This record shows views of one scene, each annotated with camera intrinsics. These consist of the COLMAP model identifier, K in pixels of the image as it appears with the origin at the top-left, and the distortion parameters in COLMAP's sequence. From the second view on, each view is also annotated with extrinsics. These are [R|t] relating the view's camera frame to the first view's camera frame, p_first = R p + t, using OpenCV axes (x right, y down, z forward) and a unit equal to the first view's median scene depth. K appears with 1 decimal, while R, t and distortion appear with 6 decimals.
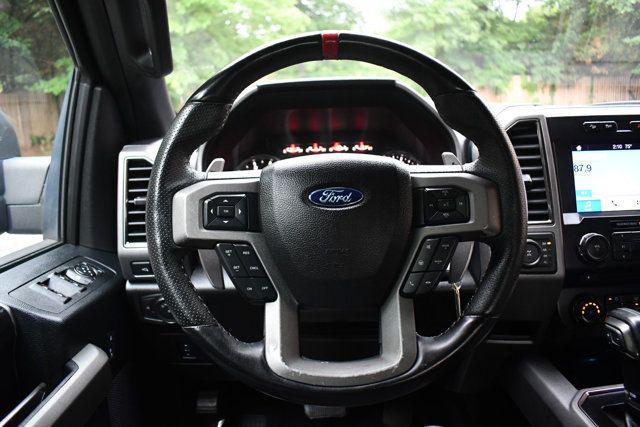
lens RADIAL K [[494.7, 0, 317.4], [0, 494.7, 212.8], [0, 0, 1]] dist [-0.104902, 0.015404]
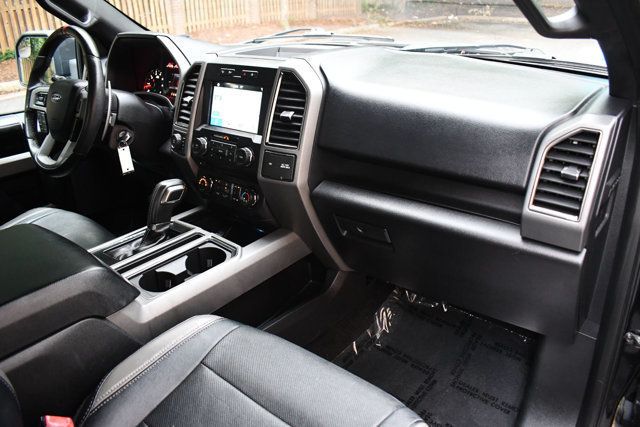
lens RADIAL K [[494.7, 0, 317.4], [0, 494.7, 218.3], [0, 0, 1]] dist [-0.104902, 0.015404]
pose [[0.775022, 0.280820, -0.566110, 1.859946], [-0.126776, 0.946718, 0.296062, -0.239518], [0.619087, -0.157685, 0.769329, -0.113321]]
